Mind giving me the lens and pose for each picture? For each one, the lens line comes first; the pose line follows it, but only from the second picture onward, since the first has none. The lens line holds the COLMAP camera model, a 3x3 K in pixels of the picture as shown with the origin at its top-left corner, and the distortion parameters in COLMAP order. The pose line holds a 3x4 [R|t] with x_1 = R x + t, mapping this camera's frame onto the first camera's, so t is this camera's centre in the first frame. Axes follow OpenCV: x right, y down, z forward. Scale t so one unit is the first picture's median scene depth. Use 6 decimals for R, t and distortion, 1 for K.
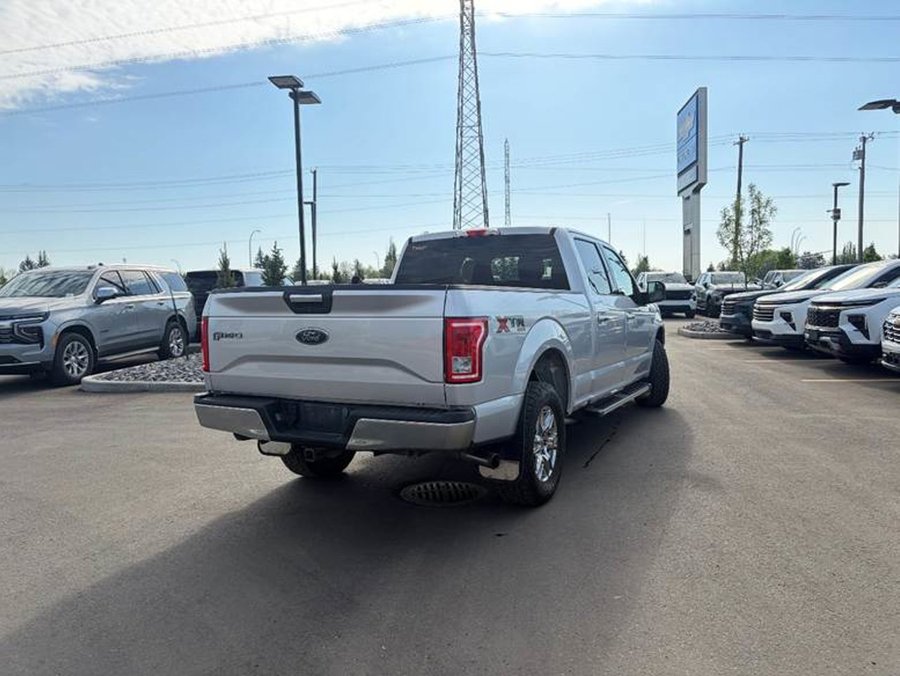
lens RADIAL K [[665.1, 0, 450.0], [0, 665.1, 338.0], [0, 0, 1]] dist [0.002461, -0.000094]
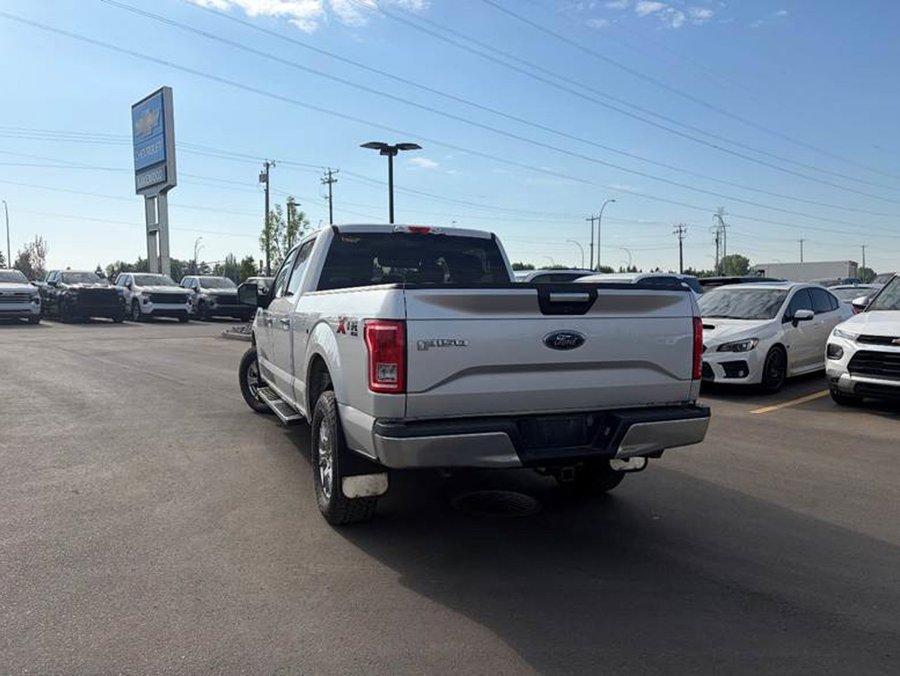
lens RADIAL K [[665.1, 0, 450.0], [0, 665.1, 338.0], [0, 0, 1]] dist [0.002461, -0.000094]
pose [[0.672304, -0.022716, 0.739926, -0.881508], [0.027791, 0.999599, 0.005438, -0.013379], [-0.739753, 0.016907, 0.672666, 0.472280]]
